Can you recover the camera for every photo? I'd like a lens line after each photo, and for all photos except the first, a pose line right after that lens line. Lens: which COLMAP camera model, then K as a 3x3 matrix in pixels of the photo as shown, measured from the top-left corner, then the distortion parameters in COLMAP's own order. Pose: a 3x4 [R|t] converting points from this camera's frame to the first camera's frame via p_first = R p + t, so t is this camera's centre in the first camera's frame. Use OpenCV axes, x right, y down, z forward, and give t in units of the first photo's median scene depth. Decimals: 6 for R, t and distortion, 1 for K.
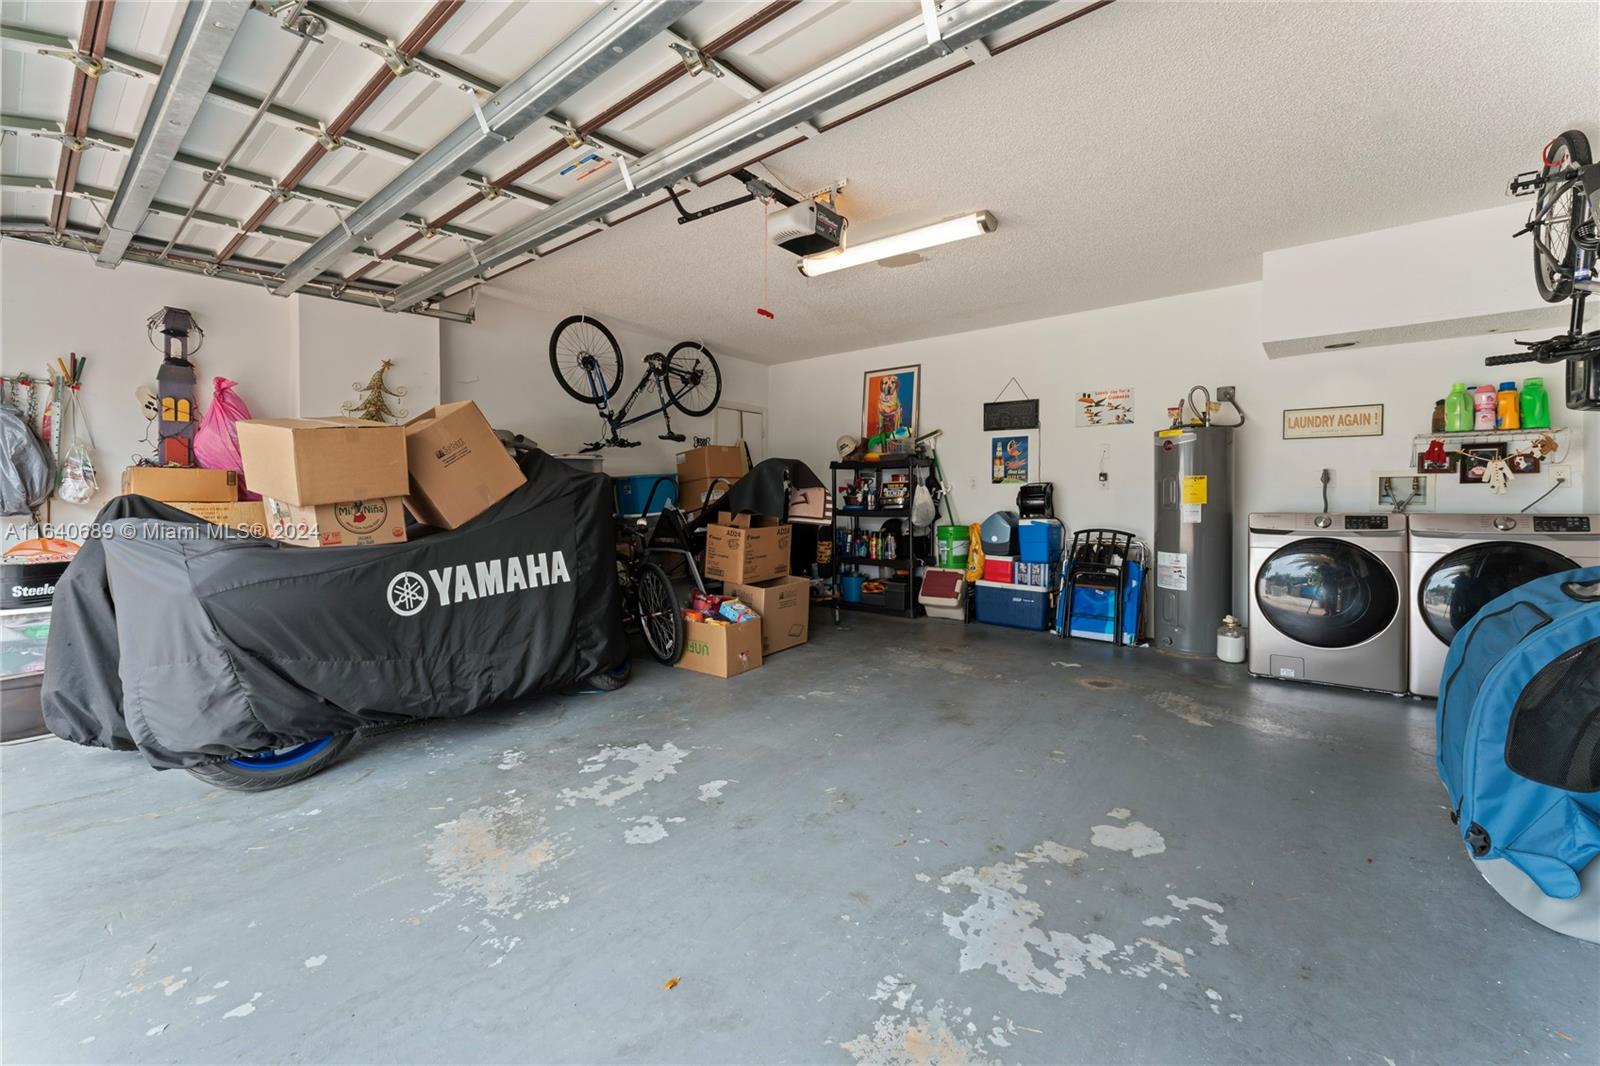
lens RADIAL K [[643.0, 0, 791.8], [0, 643.0, 501.8], [0, 0, 1]] dist [-0.003058, 0.001060]
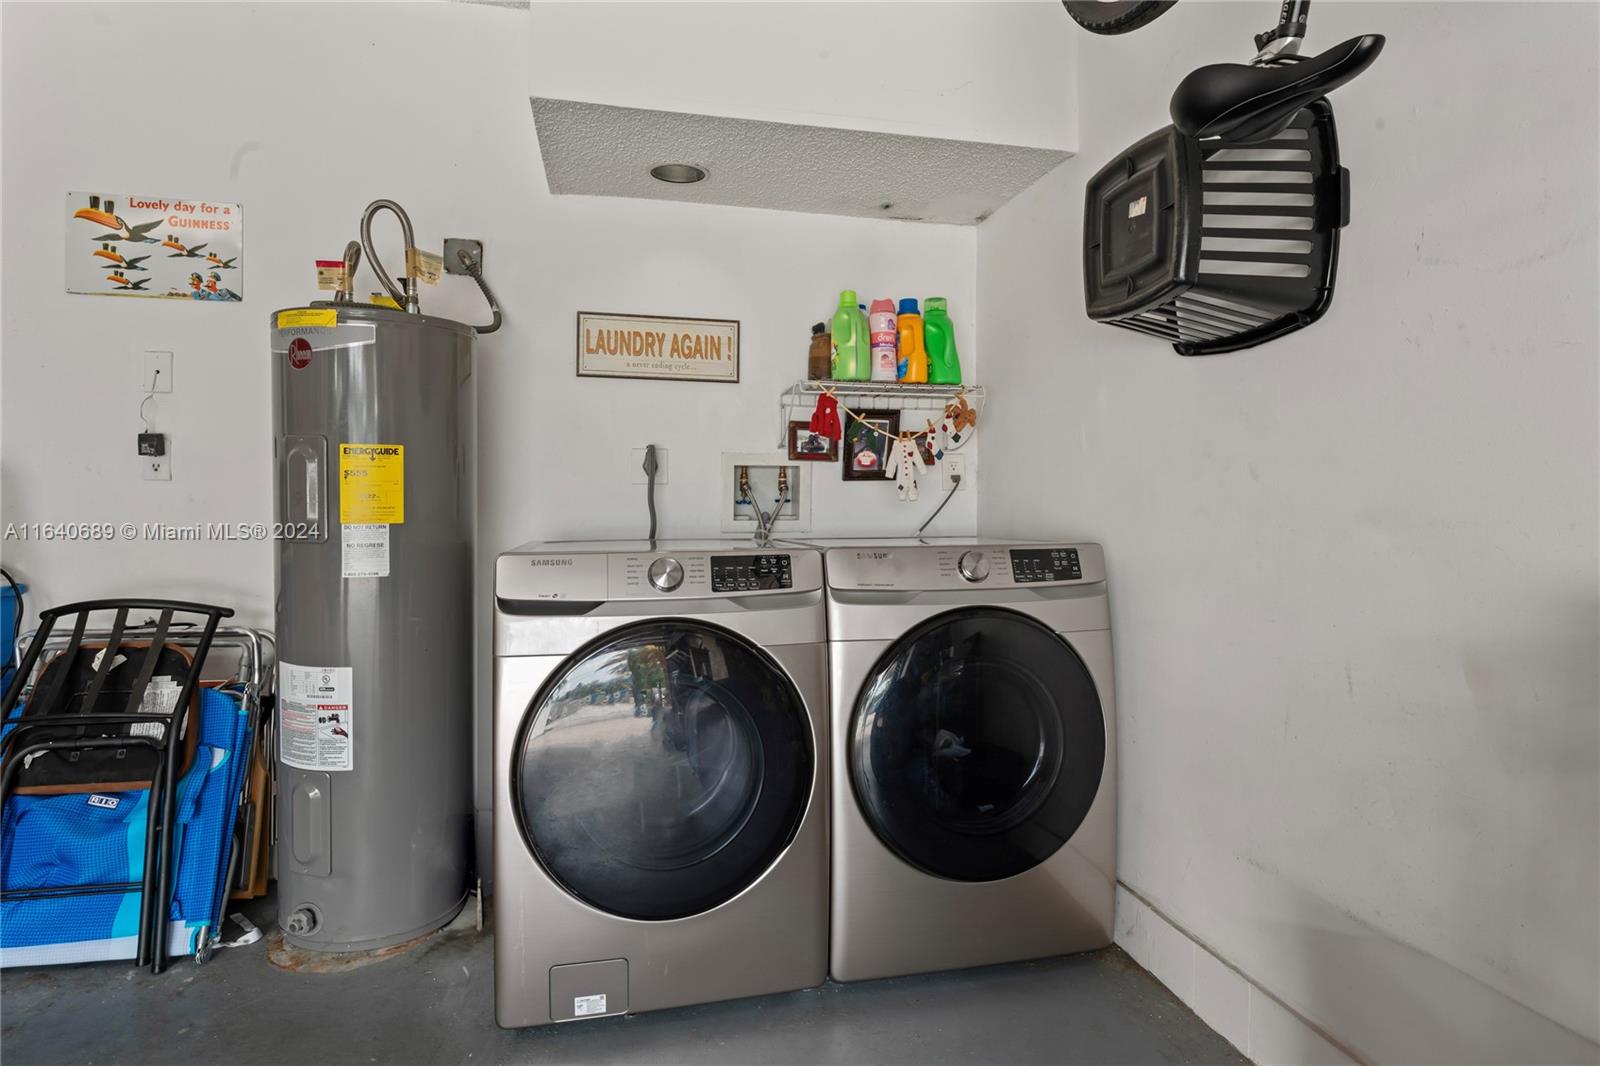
lens RADIAL K [[854.7, 0, 797.1], [0, 854.7, 524.3], [0, 0, 1]] dist [0.008998, 0.001101]
pose [[0.616787, -0.018950, 0.786902, 0.415031], [-0.001323, 0.999684, 0.025111, -0.009097], [-0.787129, -0.016529, 0.616567, 0.544100]]
